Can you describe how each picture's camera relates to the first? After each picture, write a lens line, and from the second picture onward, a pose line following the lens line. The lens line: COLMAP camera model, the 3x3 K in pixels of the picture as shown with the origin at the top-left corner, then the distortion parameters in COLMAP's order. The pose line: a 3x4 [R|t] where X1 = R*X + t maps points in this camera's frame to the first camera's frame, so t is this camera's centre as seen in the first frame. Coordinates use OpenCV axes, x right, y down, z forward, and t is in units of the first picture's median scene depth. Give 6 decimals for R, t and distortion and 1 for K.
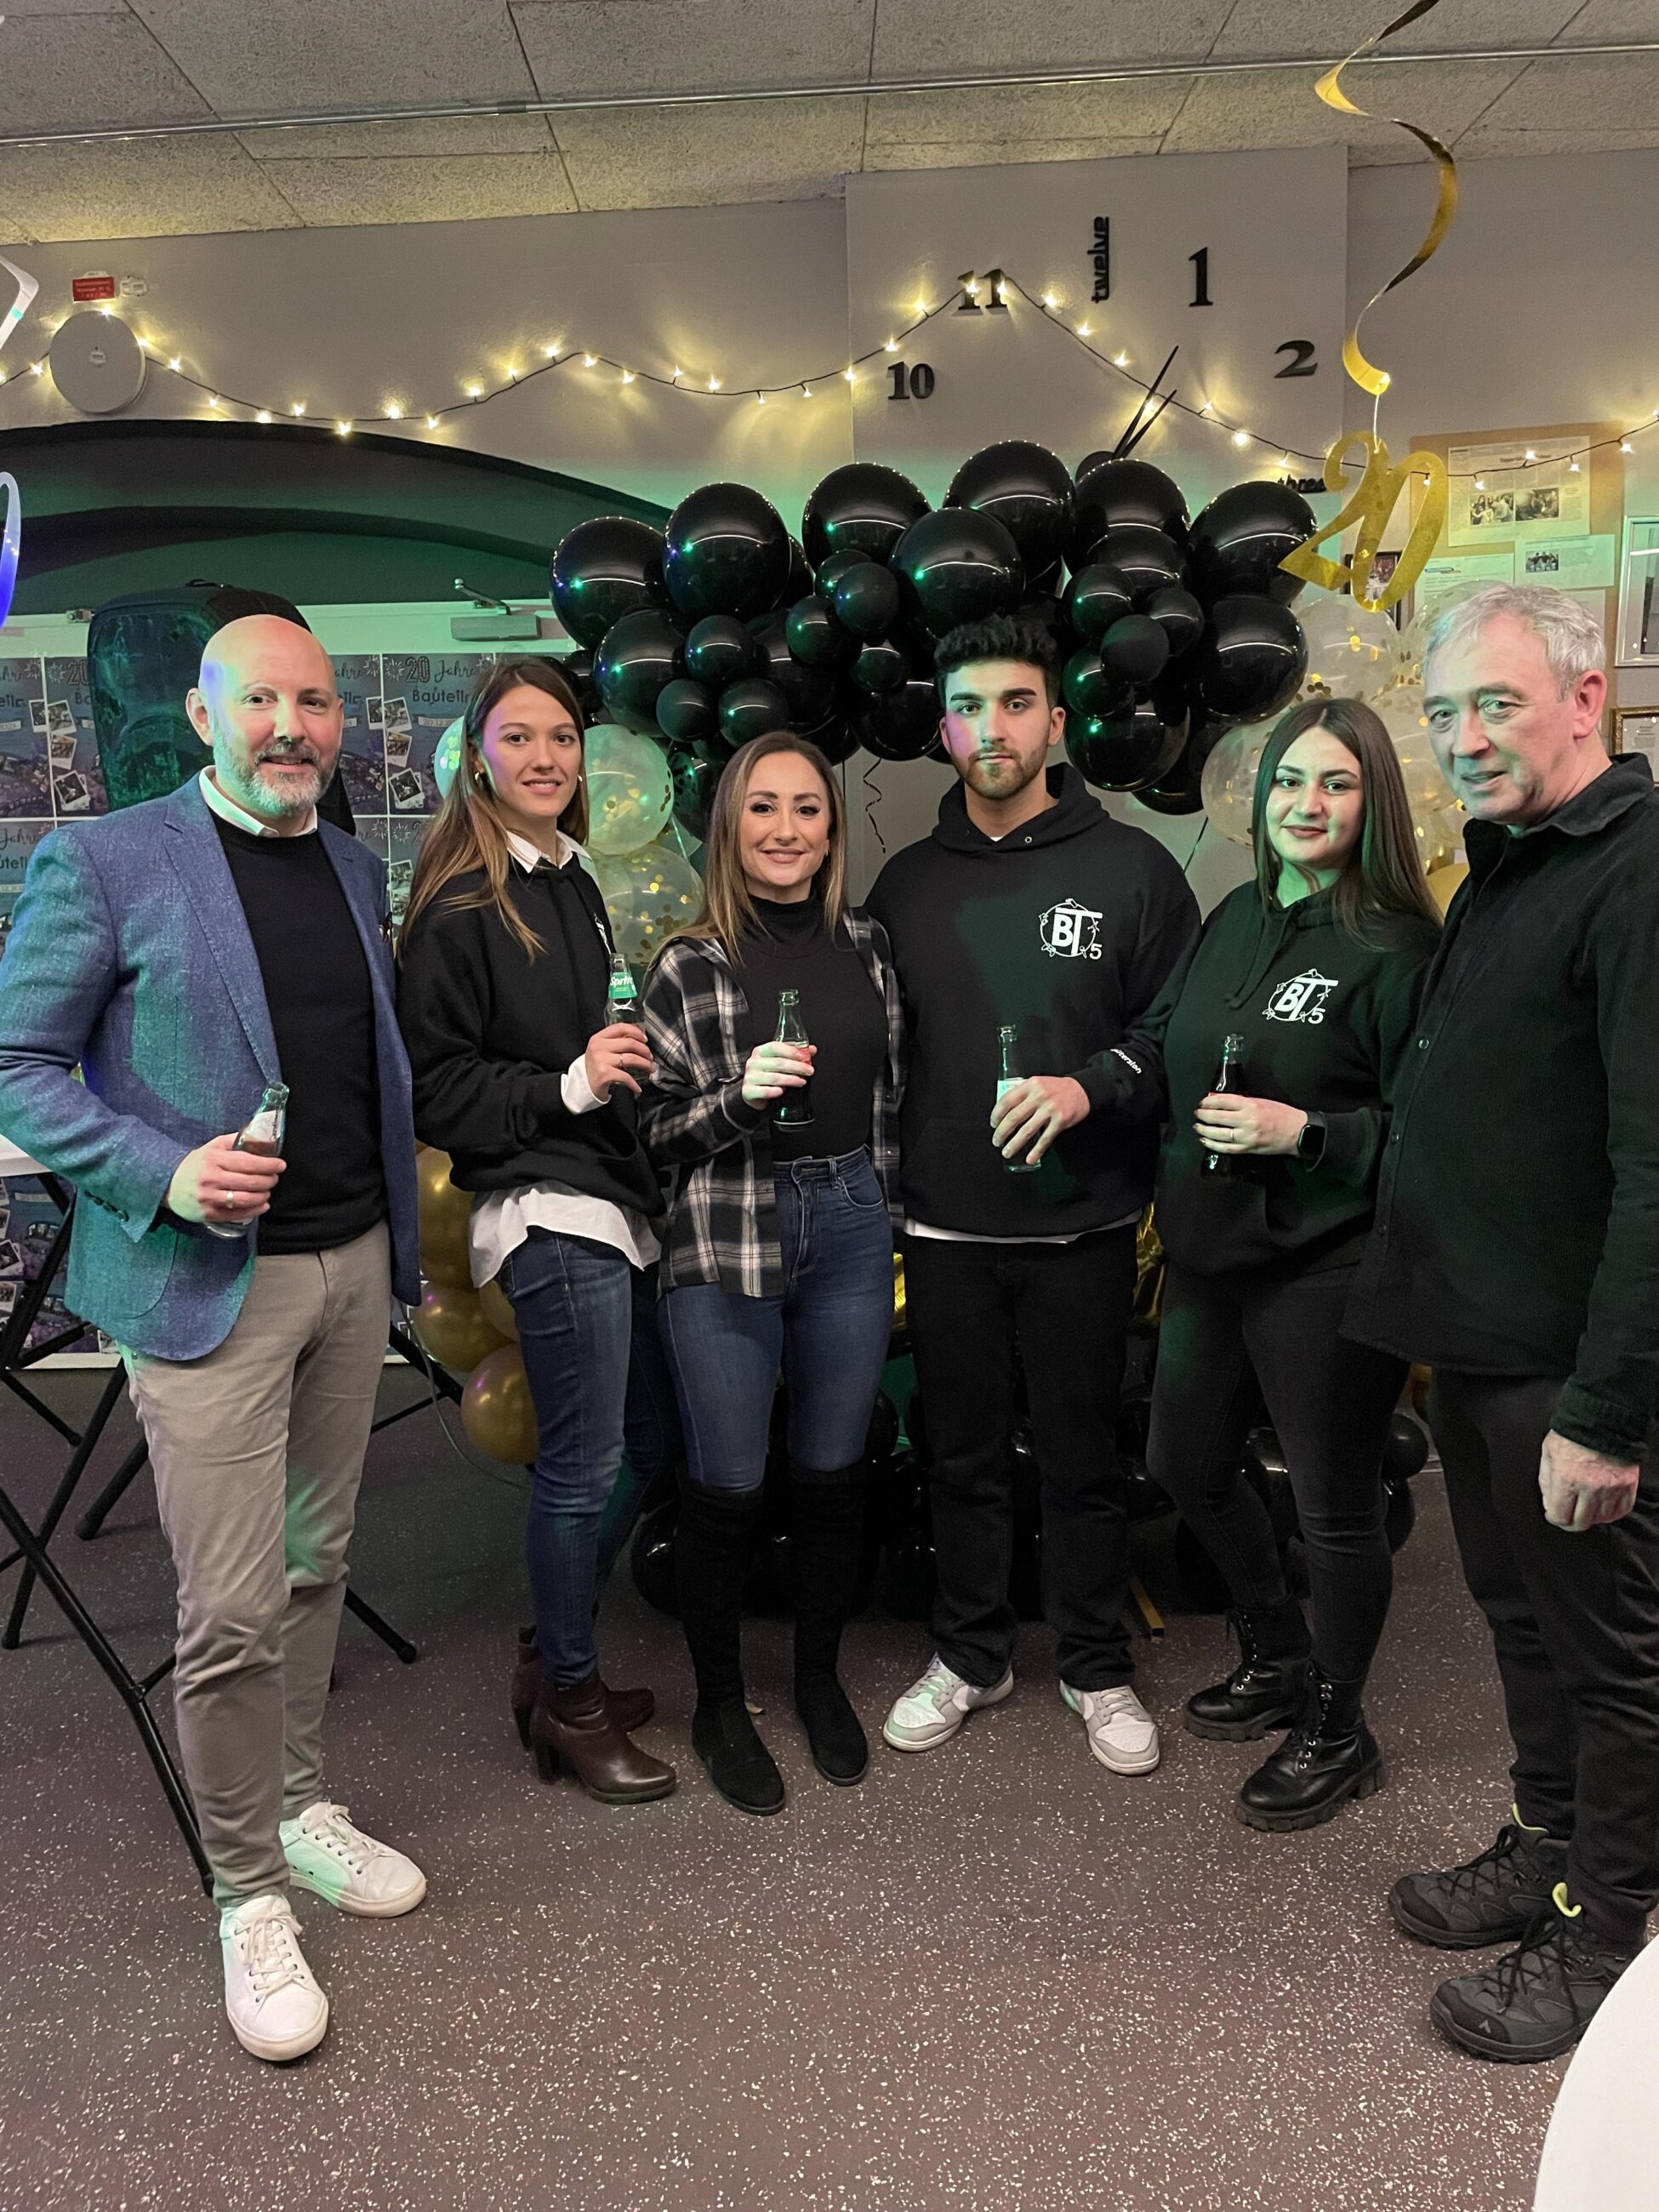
lens RADIAL K [[1648.6, 0, 829.5], [0, 1648.6, 1106.0], [0, 0, 1]] dist [0.057188, 0.000106]
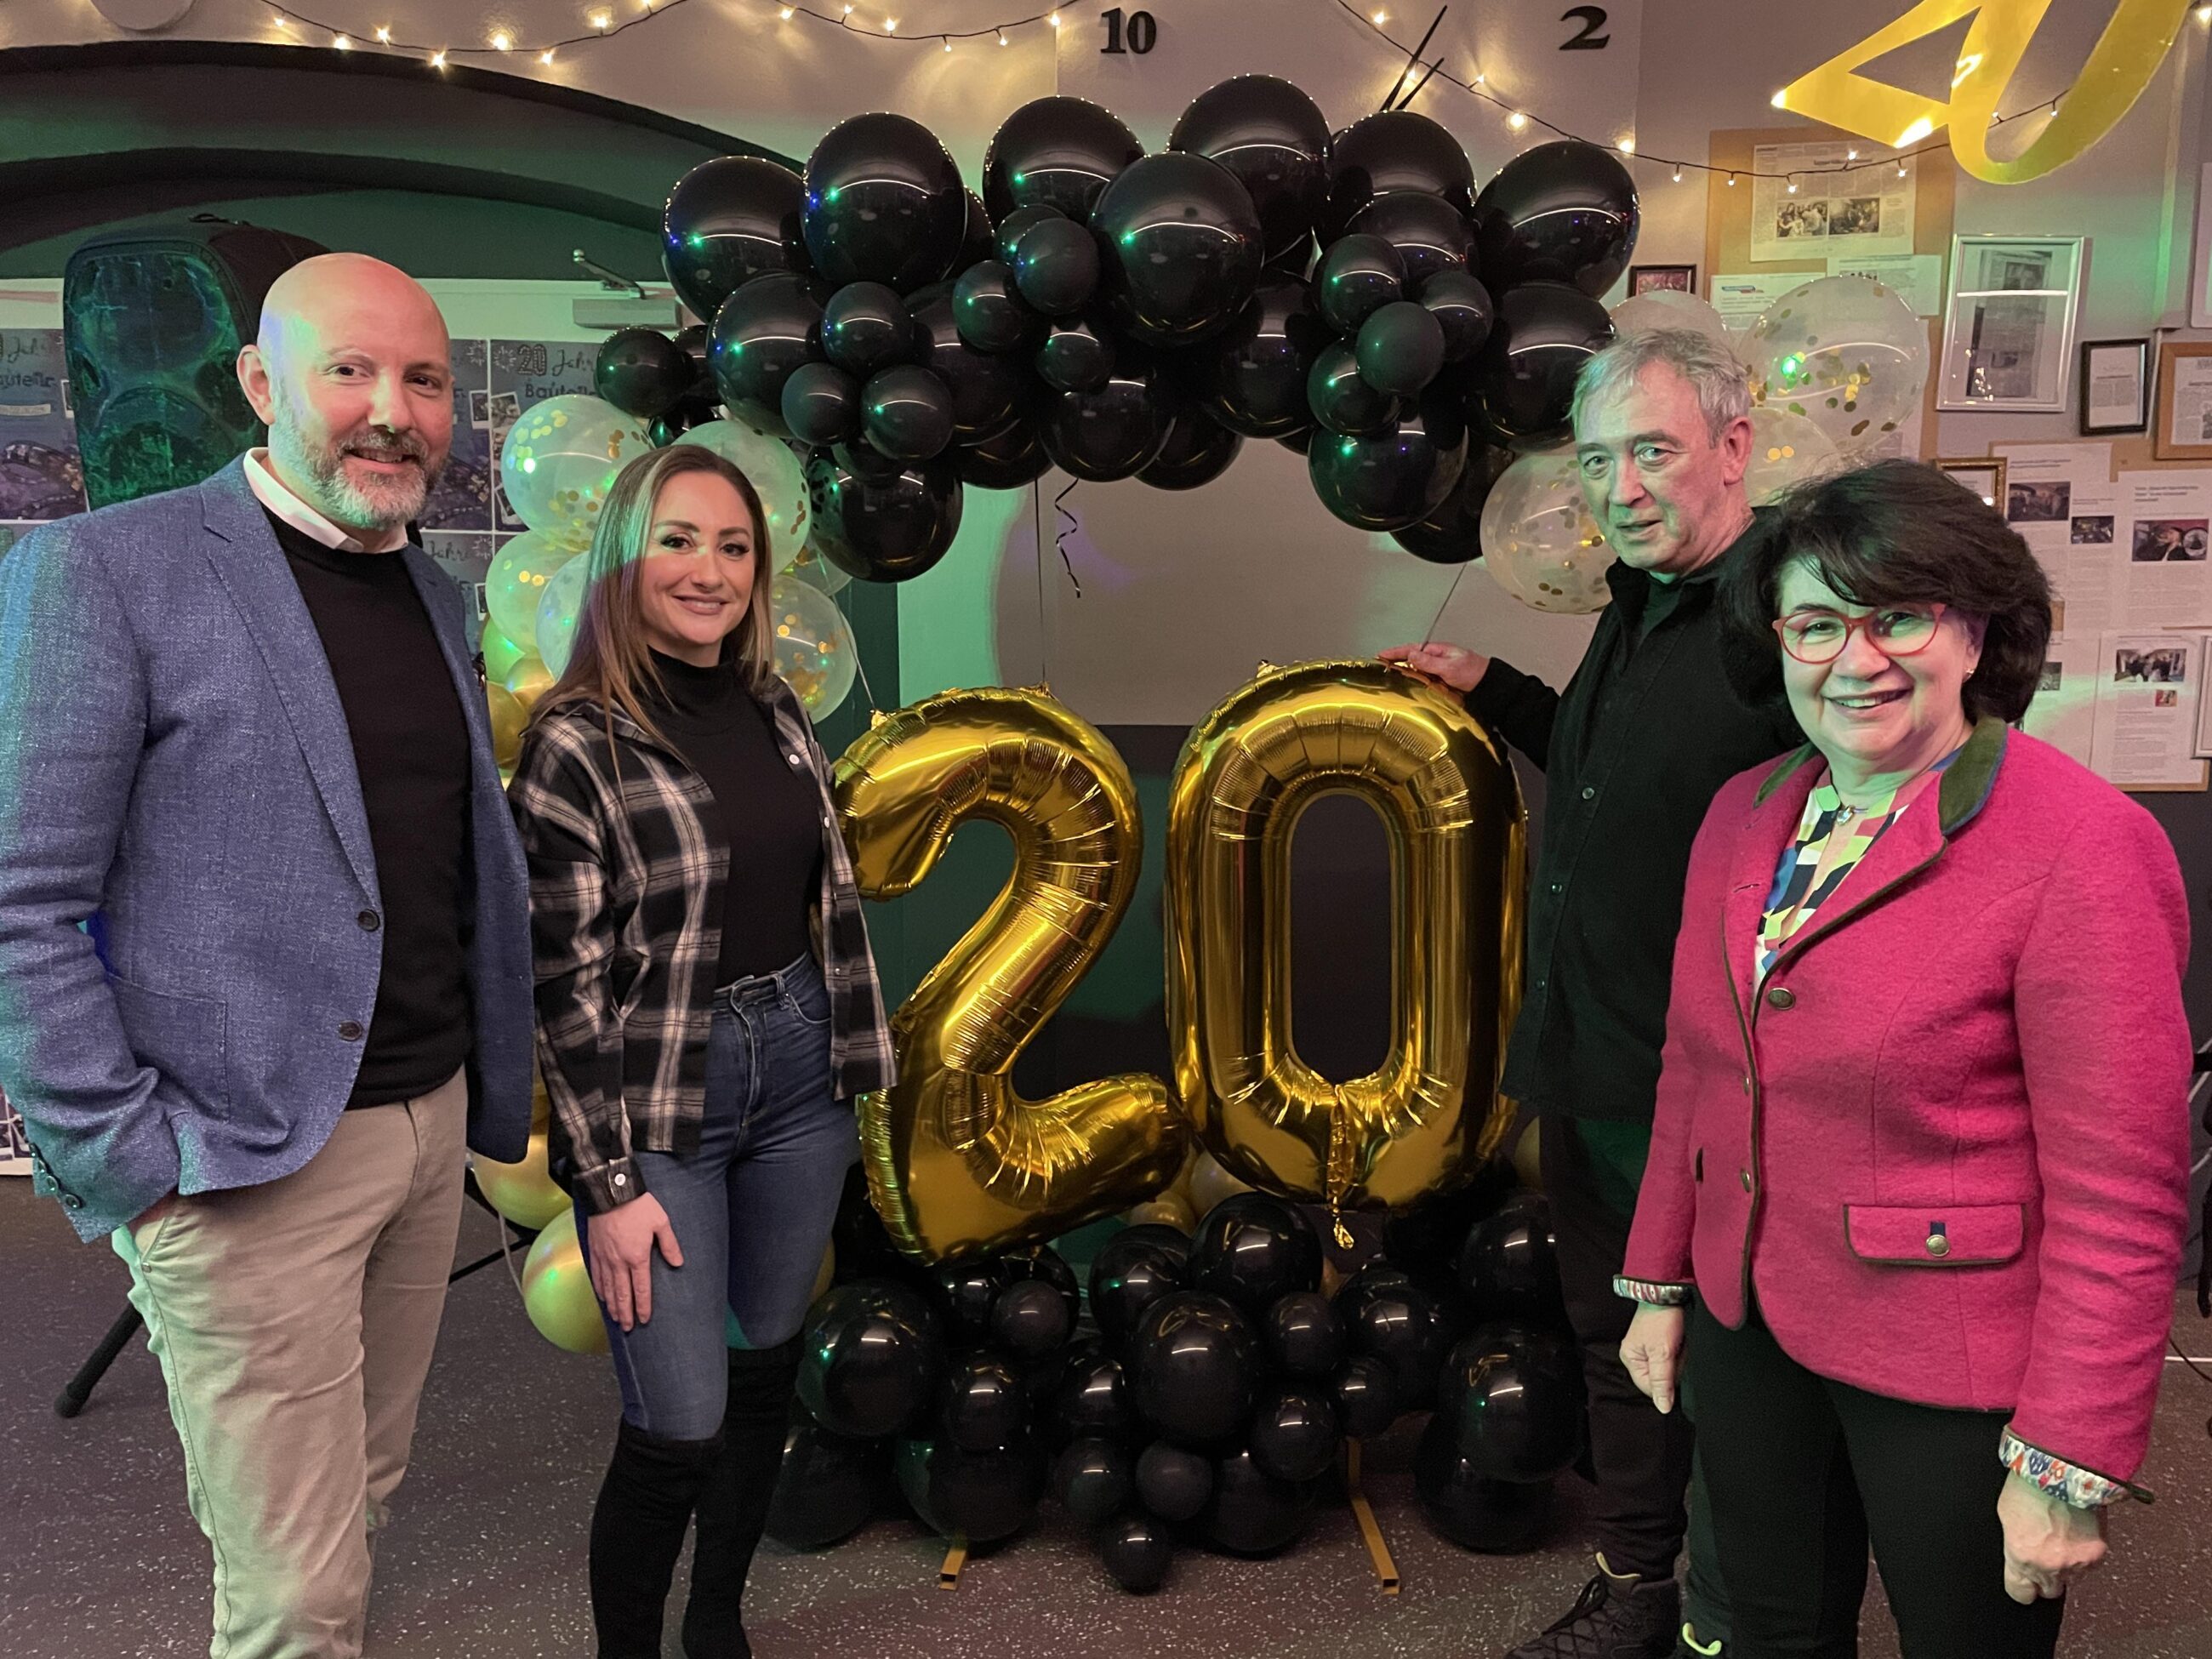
lens RADIAL K [[1648.6, 0, 1106.0], [0, 1648.6, 829.5], [0, 0, 1]] dist [0.057188, 0.000106]
pose [[0.998763, 0.026855, 0.041845, 0.013798], [-0.026431, 0.999594, -0.010639, -0.028322], [-0.042114, 0.009519, 0.999067, 0.172944]]
